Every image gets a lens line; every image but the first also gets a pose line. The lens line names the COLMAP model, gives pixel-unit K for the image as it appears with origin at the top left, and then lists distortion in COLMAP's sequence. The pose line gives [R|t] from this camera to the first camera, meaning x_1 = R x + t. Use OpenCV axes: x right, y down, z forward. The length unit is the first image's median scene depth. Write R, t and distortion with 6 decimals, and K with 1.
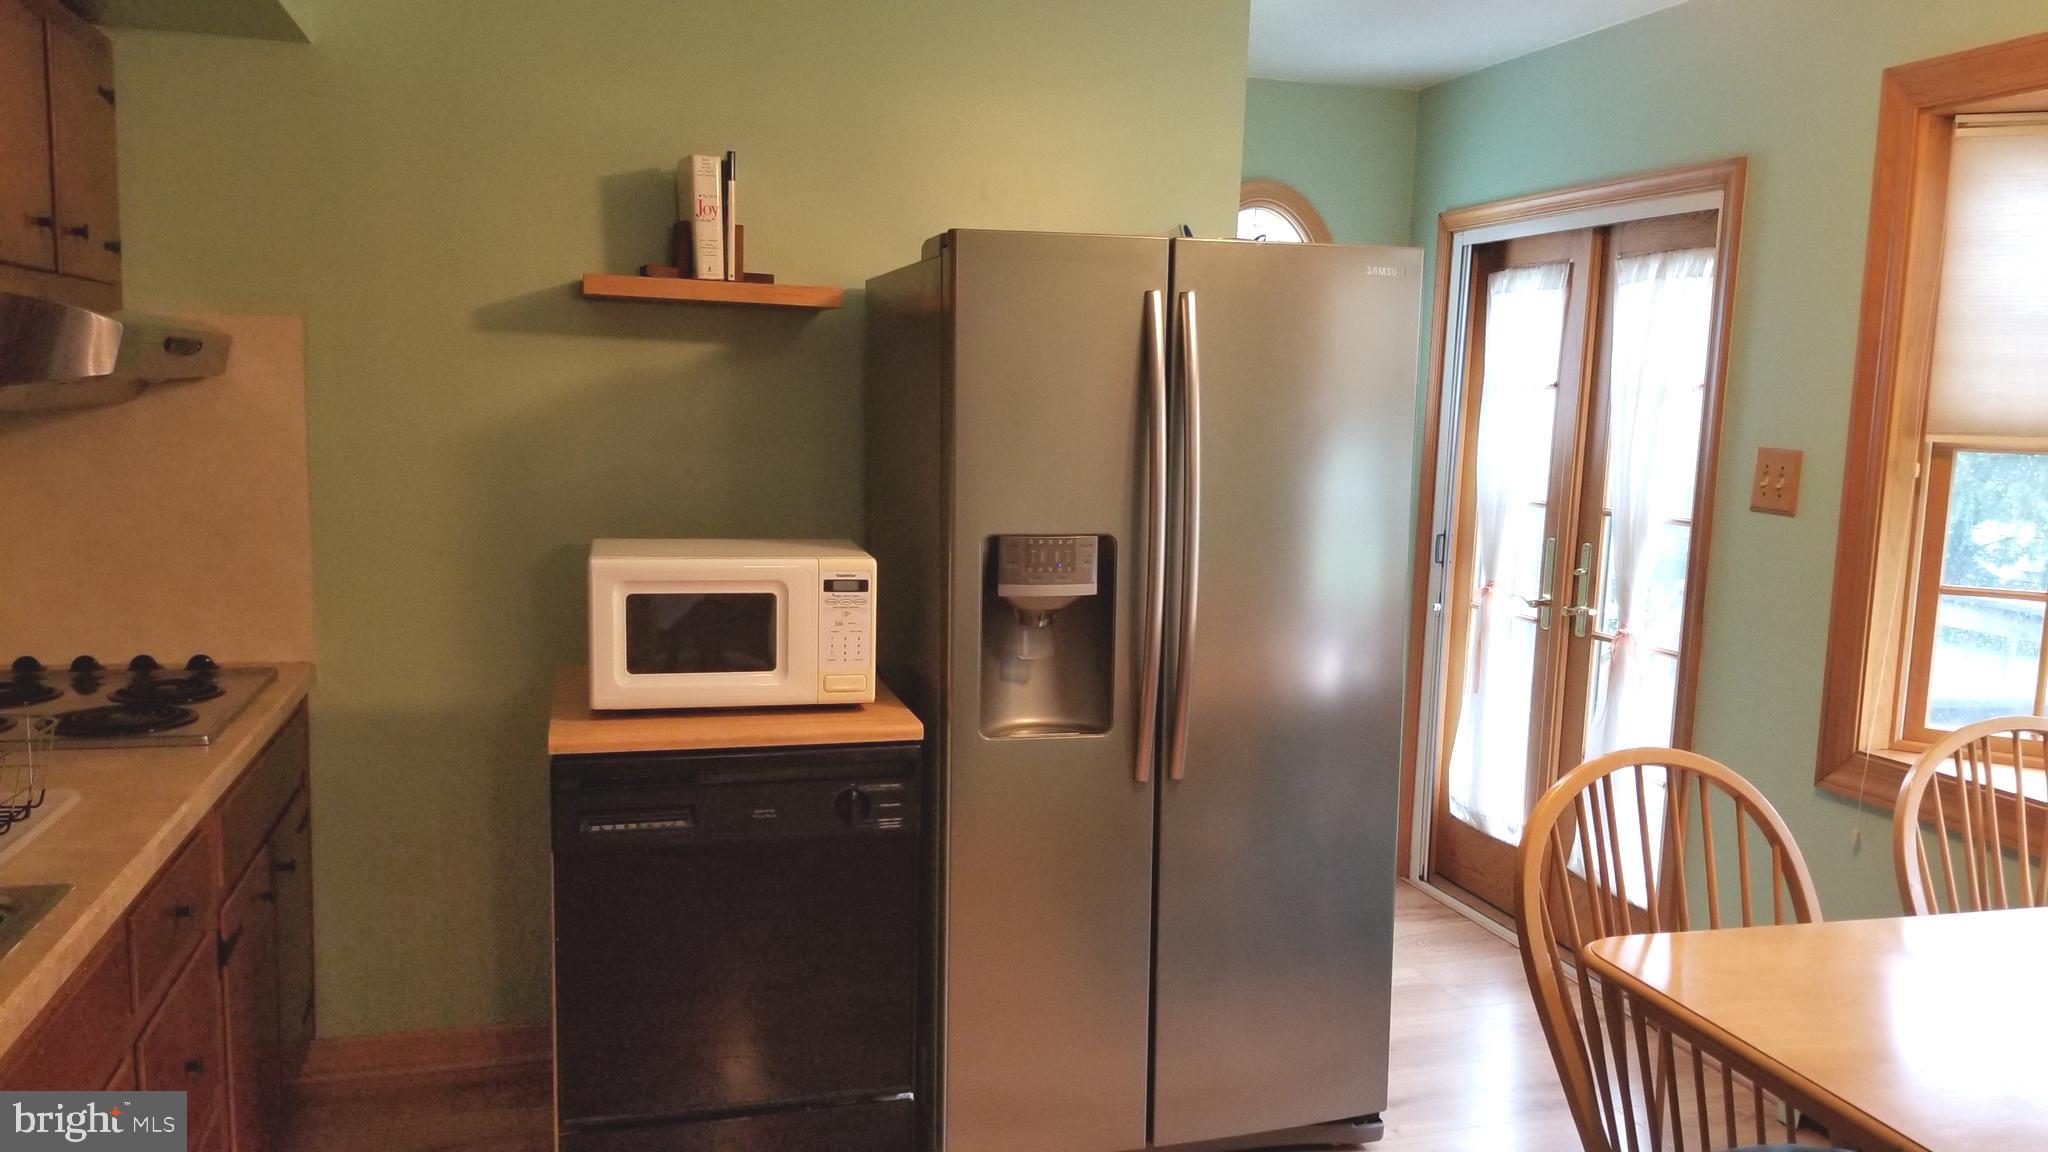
lens RADIAL K [[1561.8, 0, 1036.6], [0, 1561.8, 624.8], [0, 0, 1]] dist [0.053100, -0.112903]
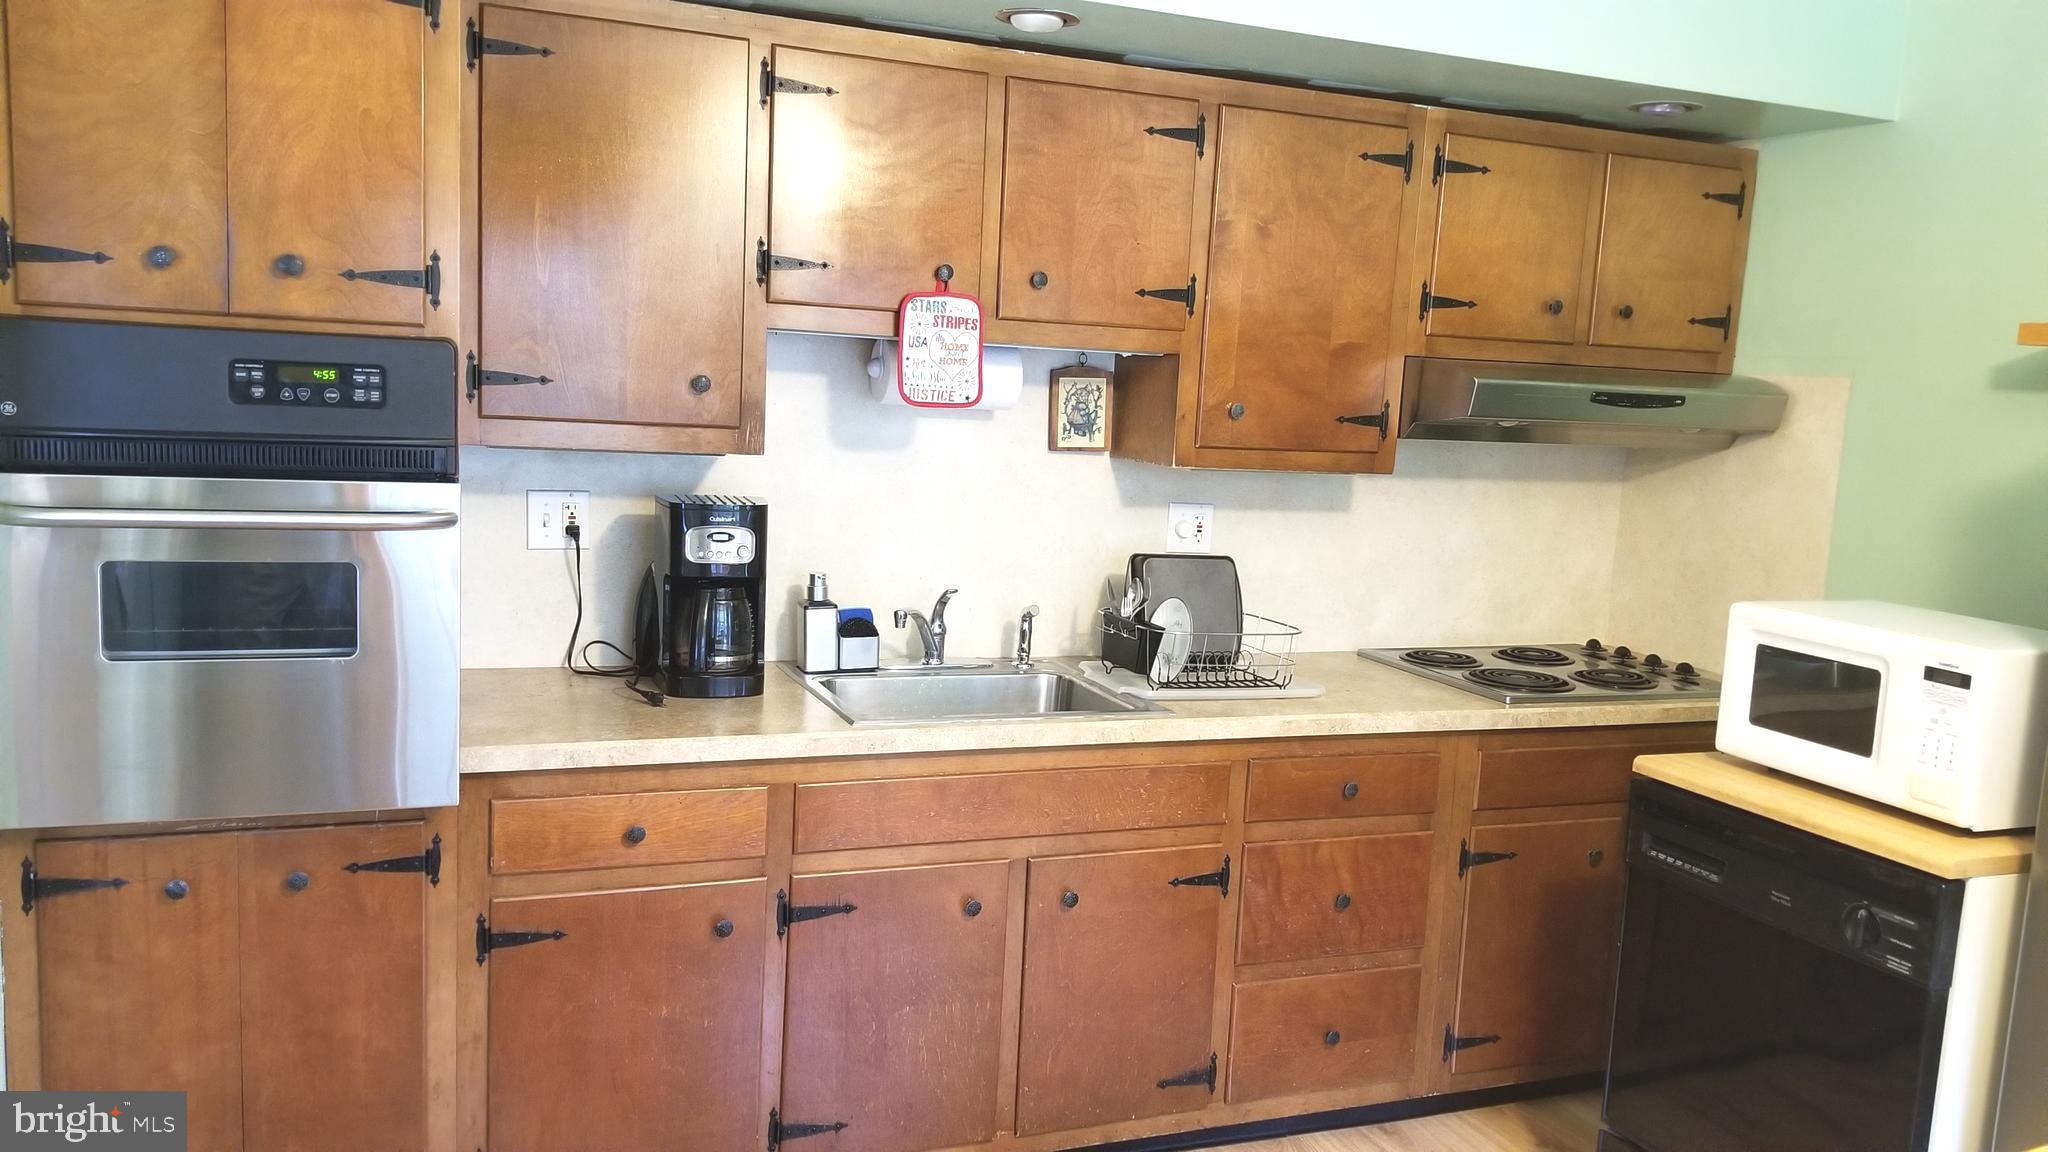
lens RADIAL K [[1561.8, 0, 1036.6], [0, 1561.8, 624.8], [0, 0, 1]] dist [0.053100, -0.112903]
pose [[0.086379, 0.128712, -0.987913, 0.660672], [-0.189683, 0.975605, 0.110523, -0.053071], [0.978038, 0.177843, 0.108686, 0.436053]]
